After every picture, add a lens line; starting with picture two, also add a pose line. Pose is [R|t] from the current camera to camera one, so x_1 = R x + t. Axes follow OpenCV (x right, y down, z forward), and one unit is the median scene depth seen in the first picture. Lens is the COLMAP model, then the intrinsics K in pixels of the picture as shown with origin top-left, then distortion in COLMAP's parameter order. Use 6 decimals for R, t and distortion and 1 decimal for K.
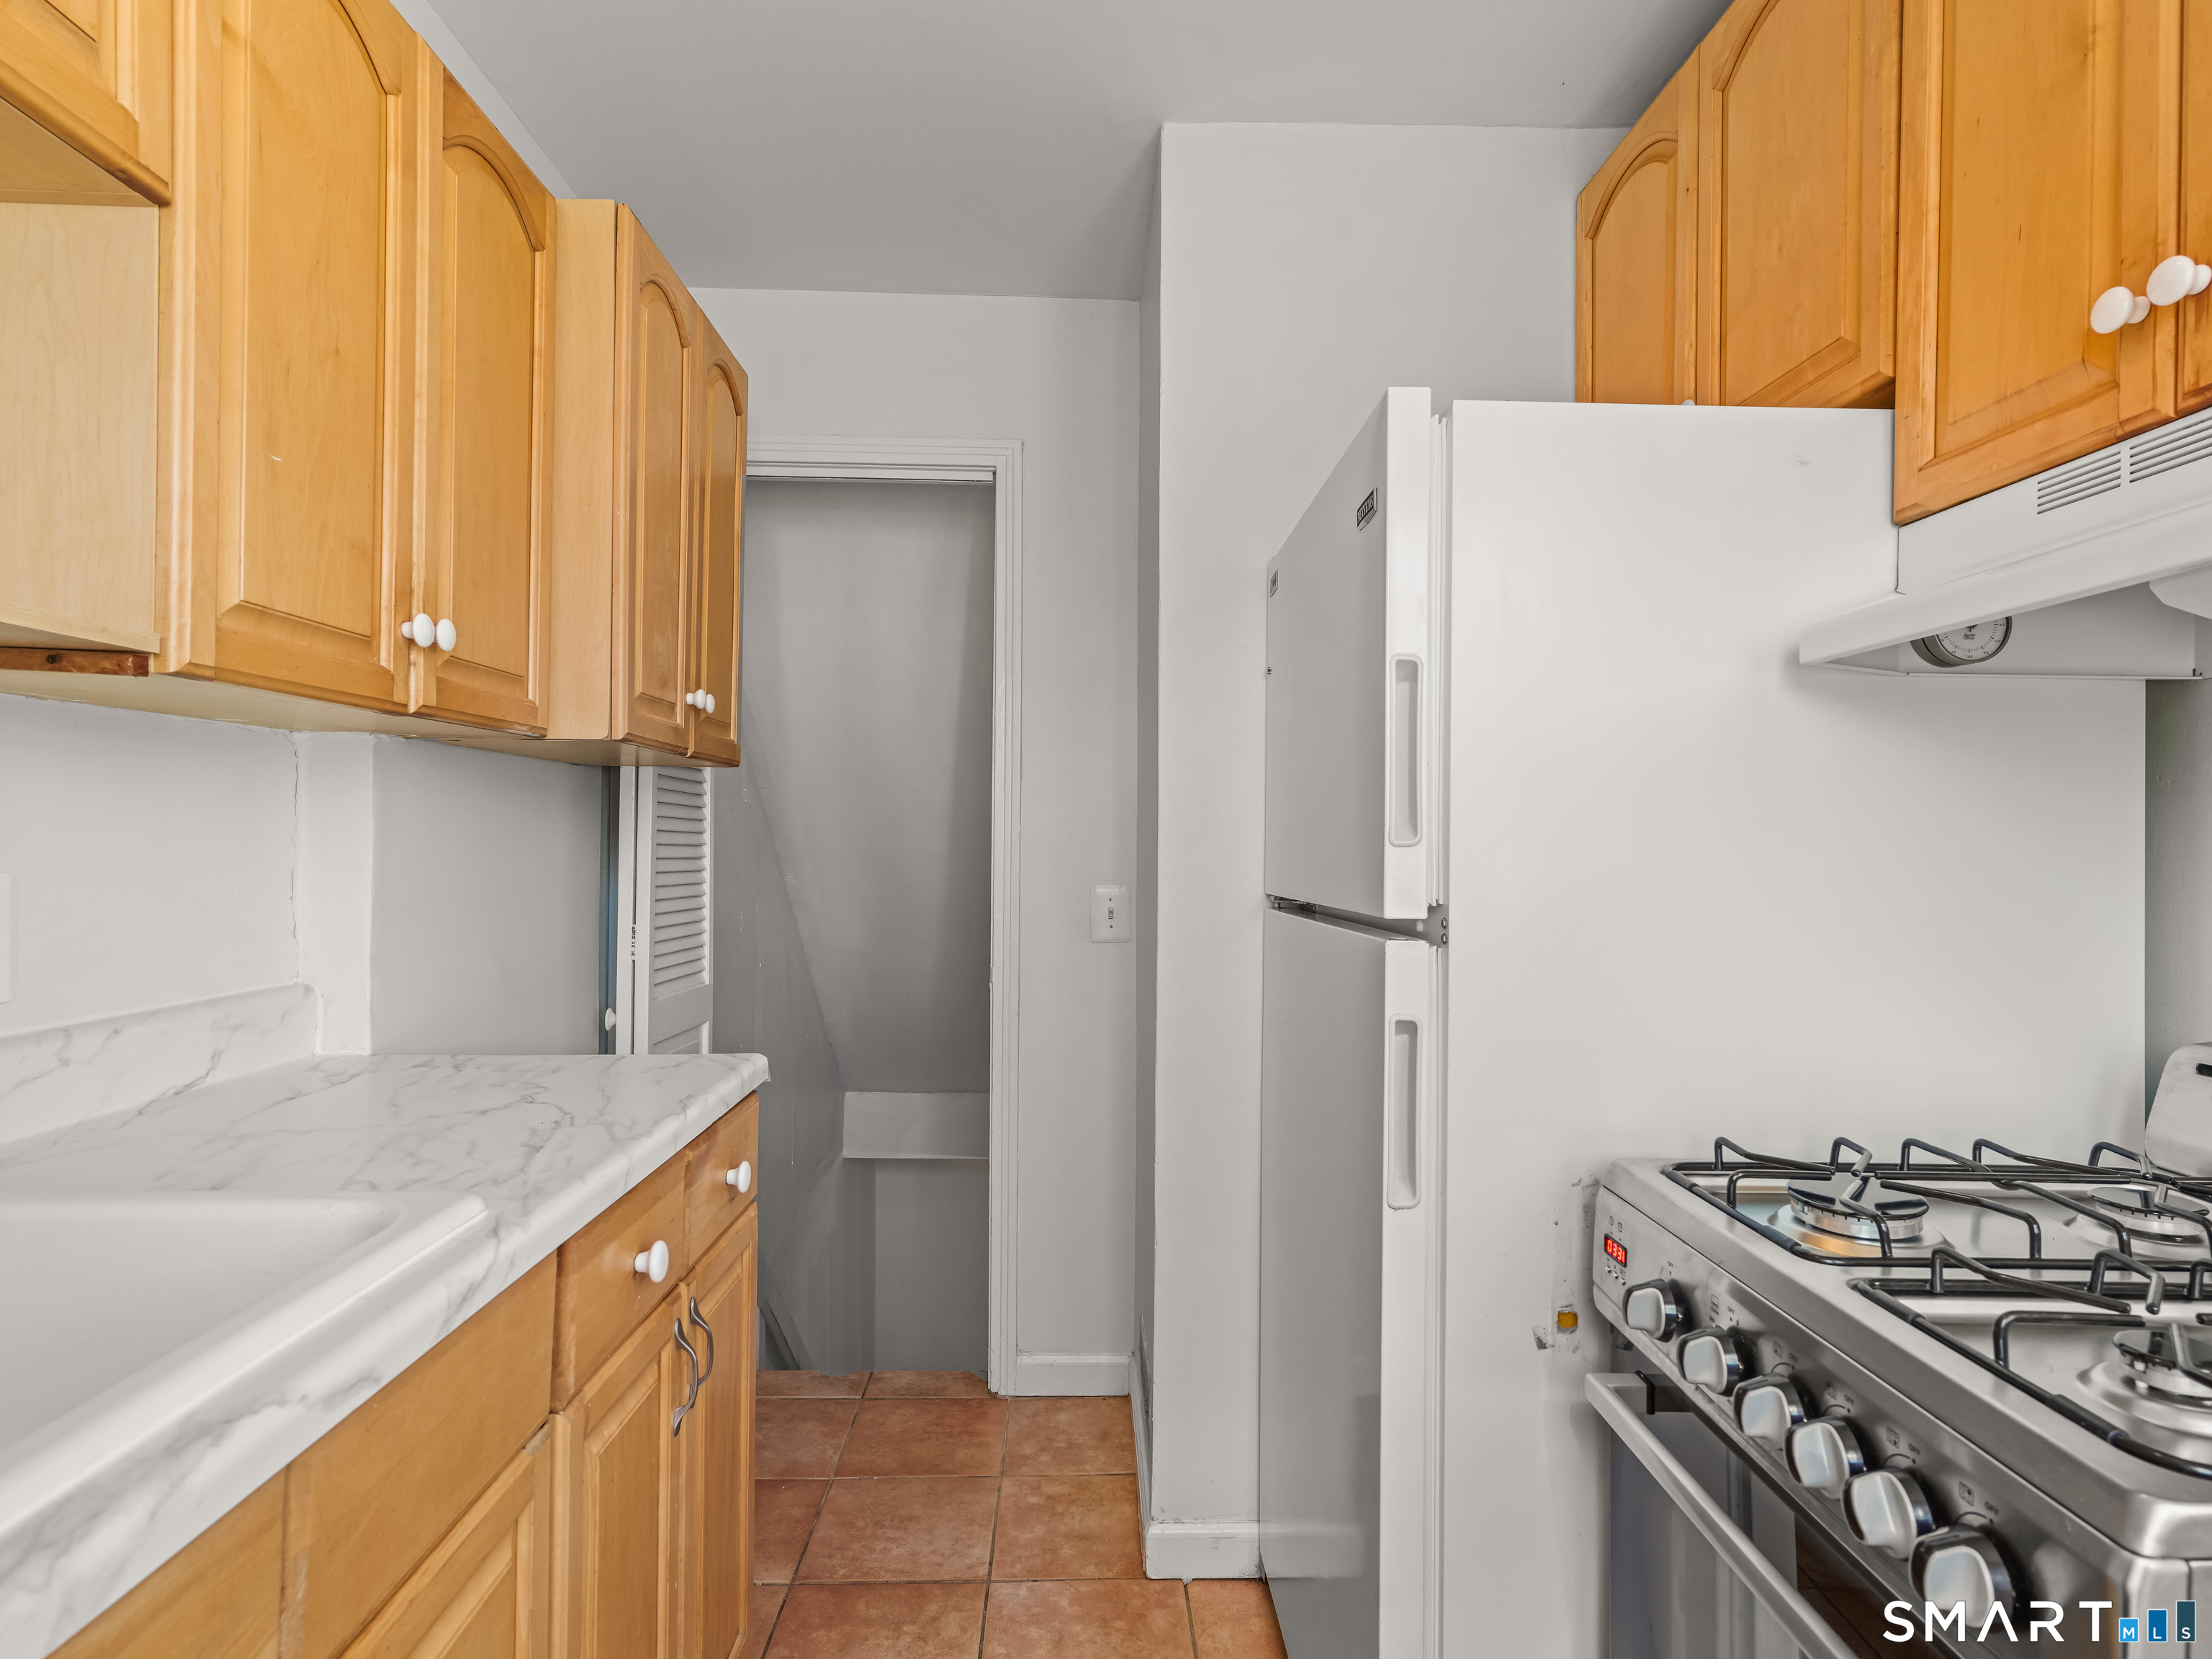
lens RADIAL K [[1183.2, 0, 1096.1], [0, 1183.2, 834.3], [0, 0, 1]] dist [-0.001038, 0.008158]
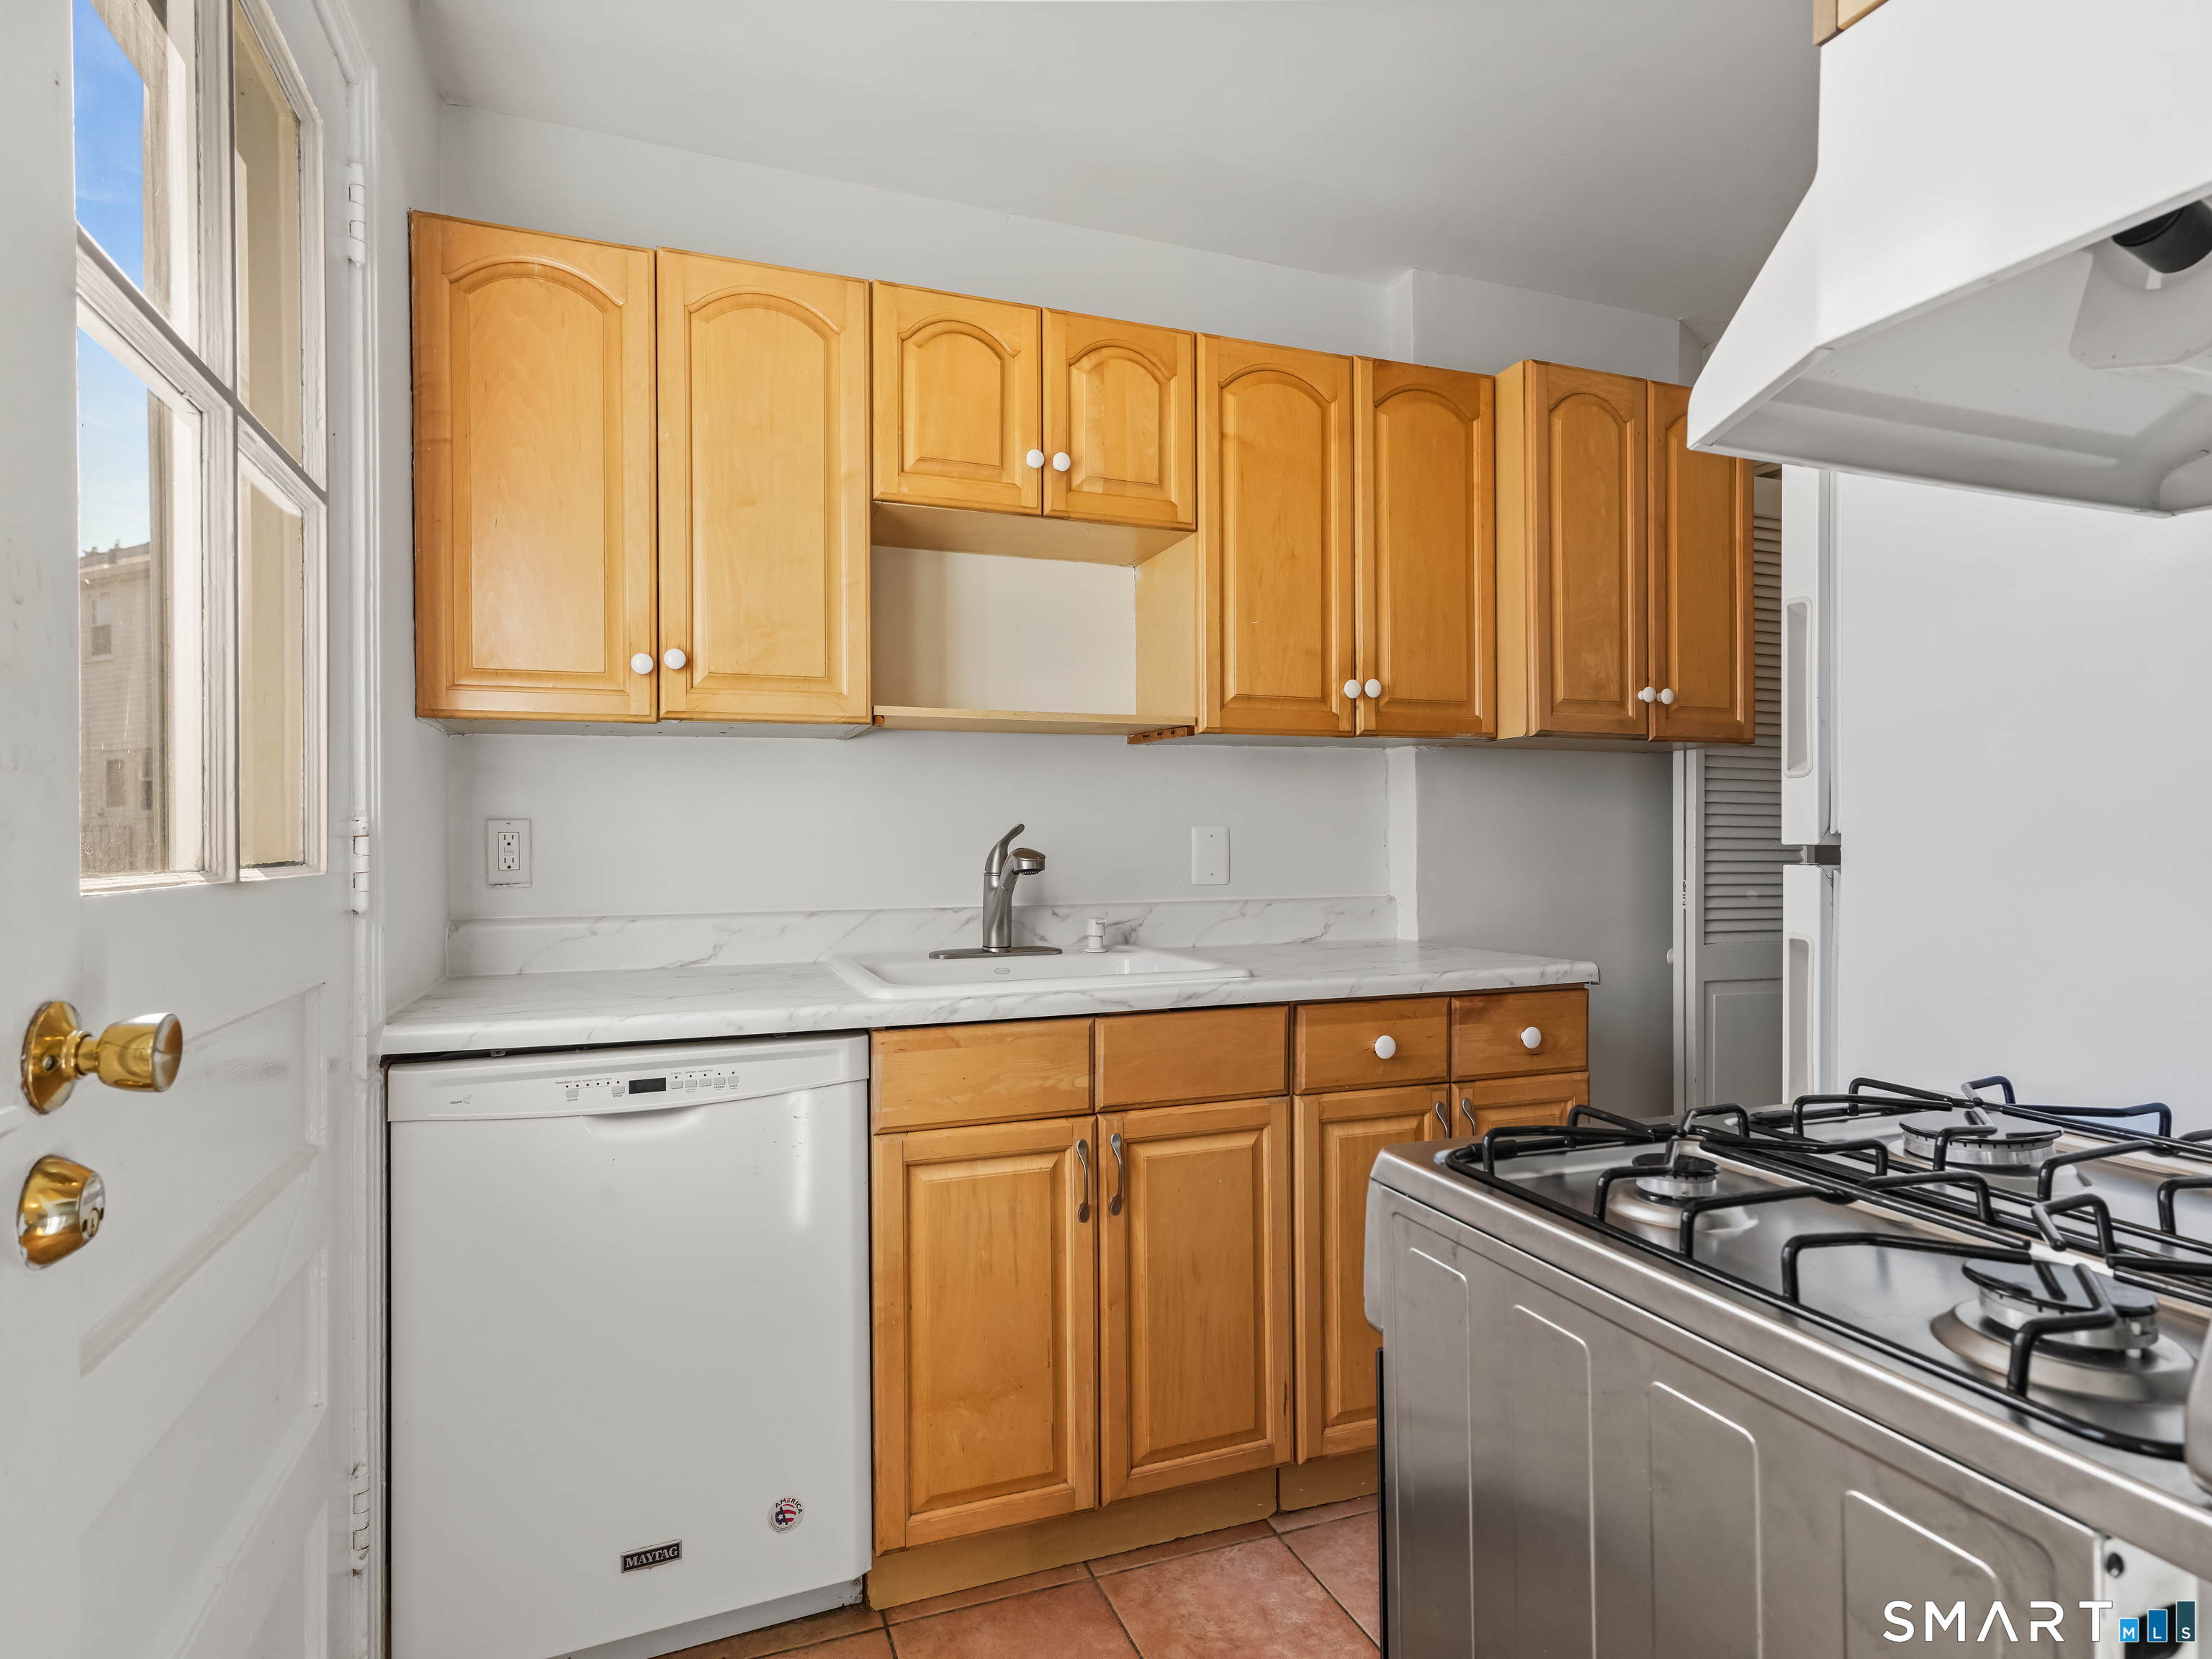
lens RADIAL K [[1199.4, 0, 1096.7], [0, 1199.4, 841.2], [0, 0, 1]] dist [0.010965, -0.001274]
pose [[0.344179, -0.007589, -0.938874, 1.201500], [0.010968, 0.999932, -0.004062, 0.073329], [0.938840, -0.008900, 0.344238, 0.012133]]
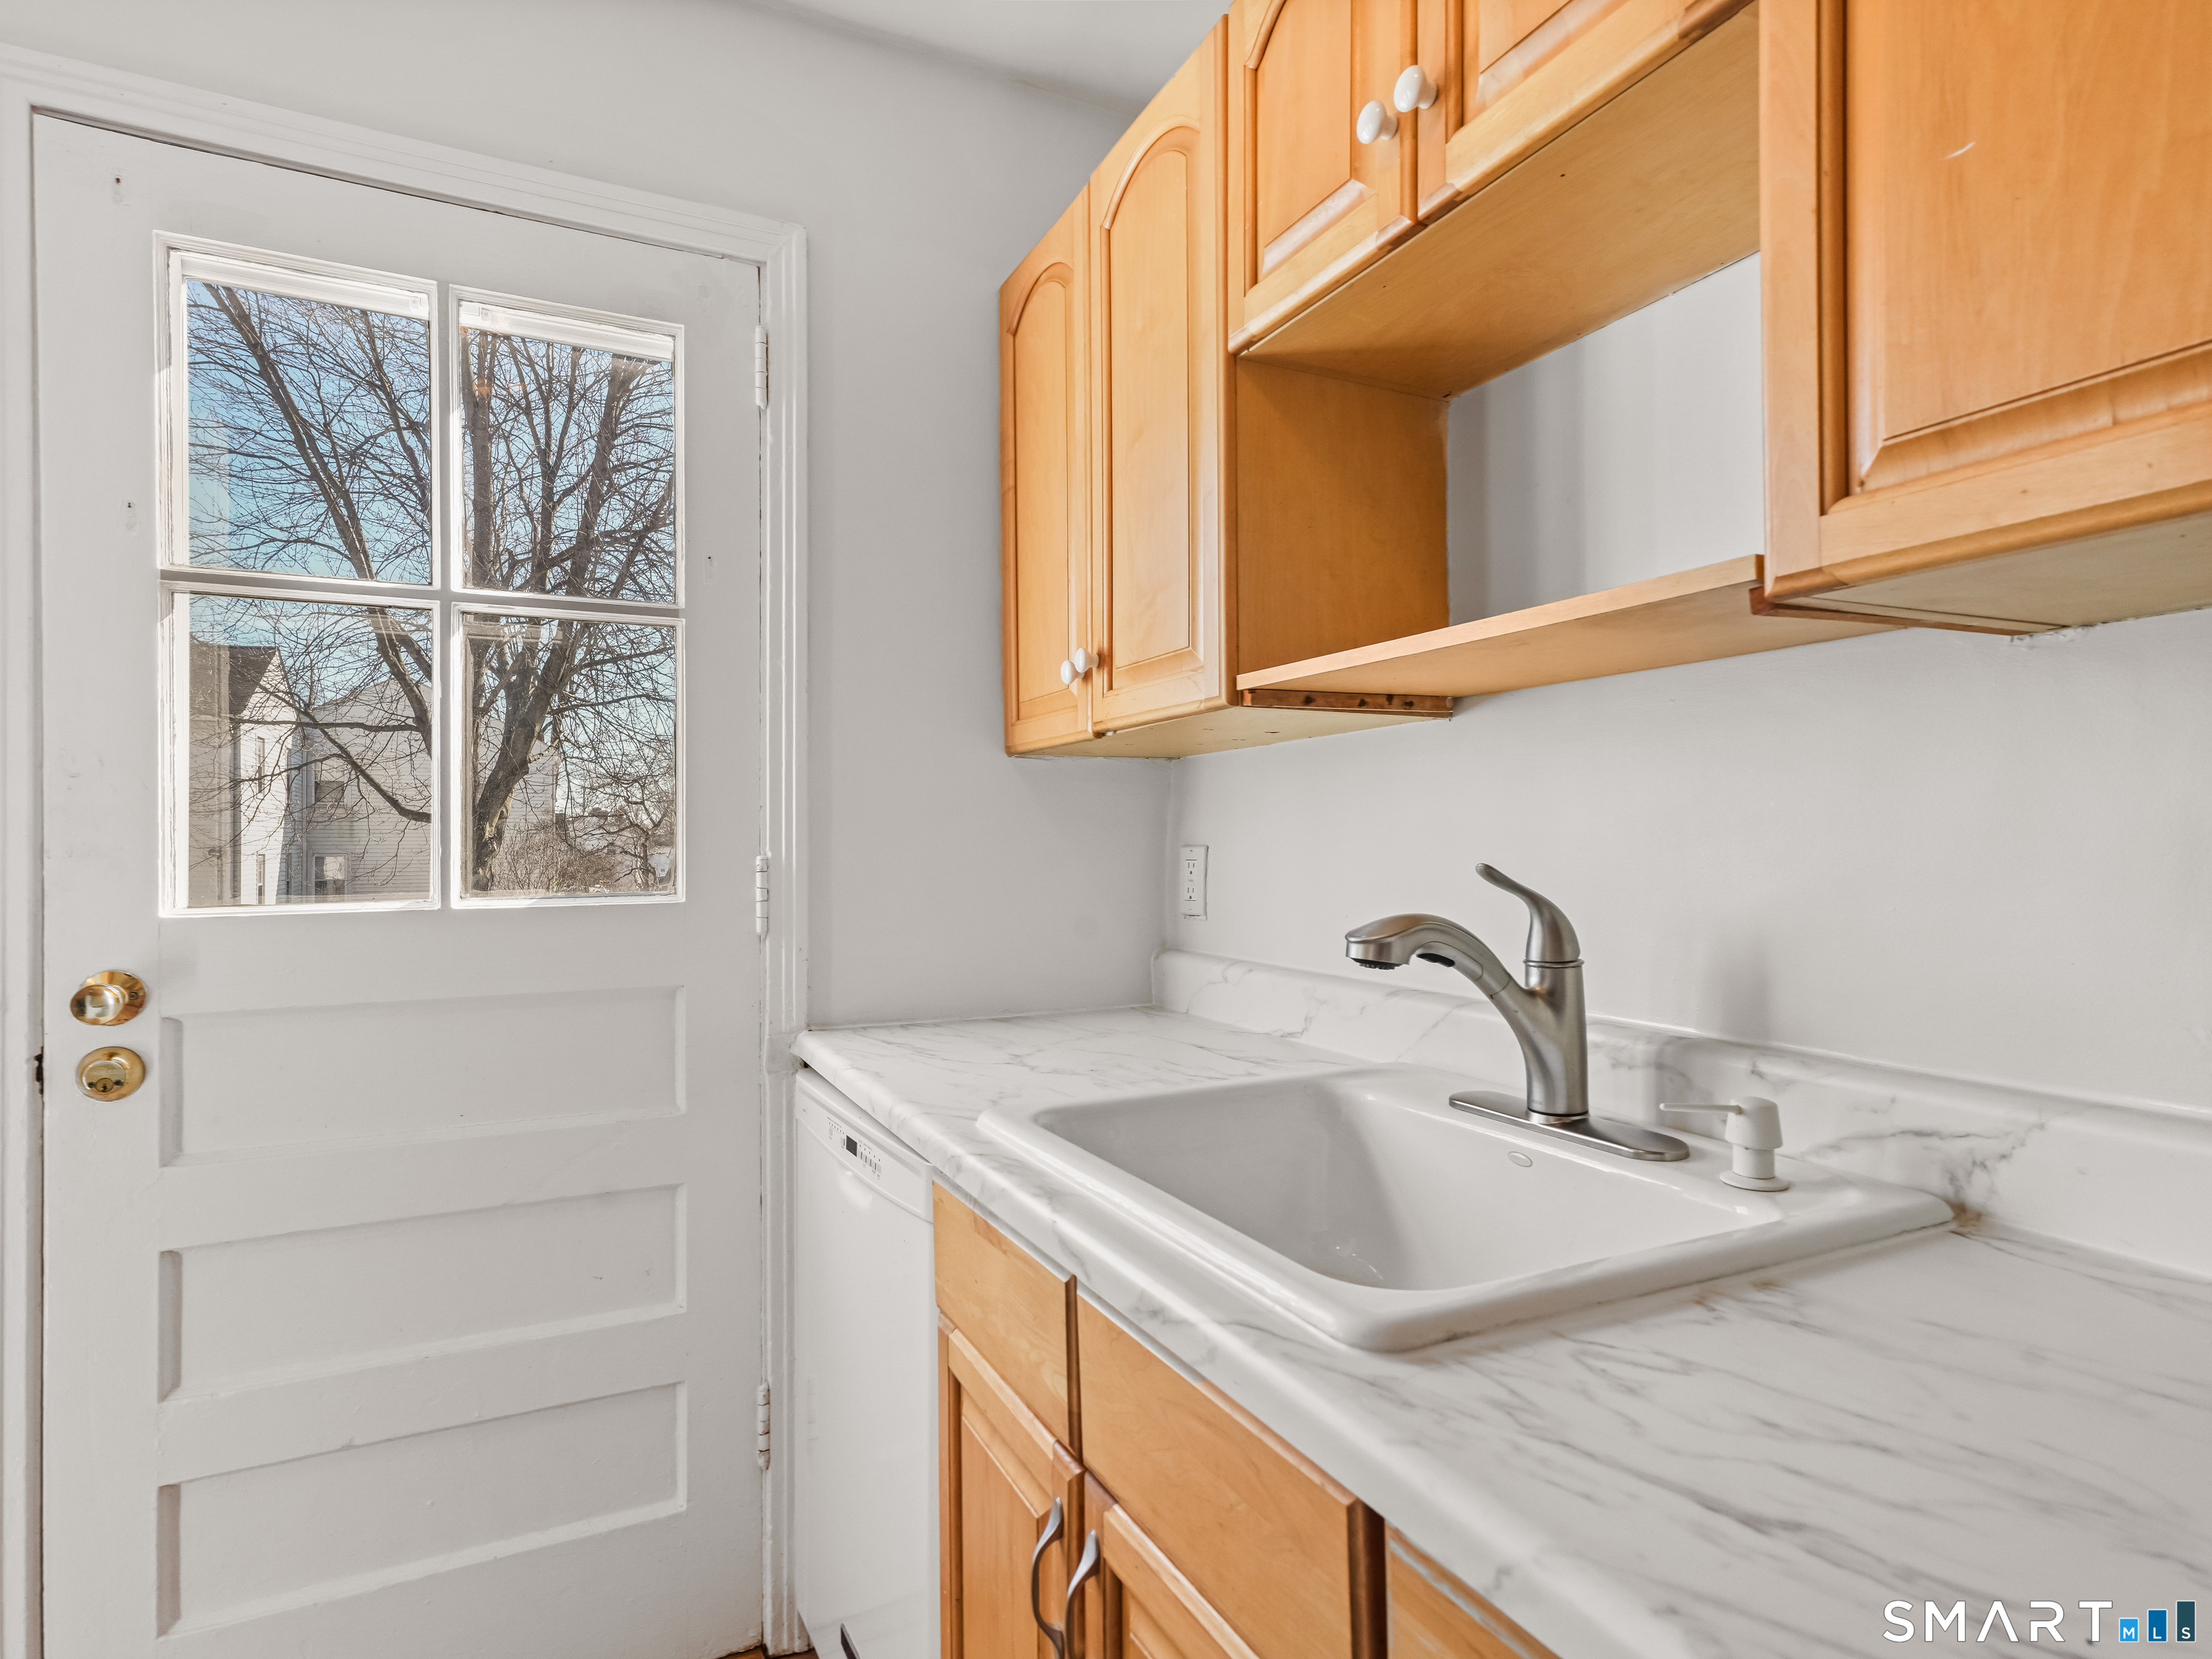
lens RADIAL K [[1183.2, 0, 1096.1], [0, 1183.2, 834.3], [0, 0, 1]] dist [-0.001038, 0.008158]
pose [[-0.907909, -0.003239, -0.419154, -0.074982], [0.000737, 0.999956, -0.009324, 0.018138], [0.419166, -0.008774, -0.907867, 1.358241]]
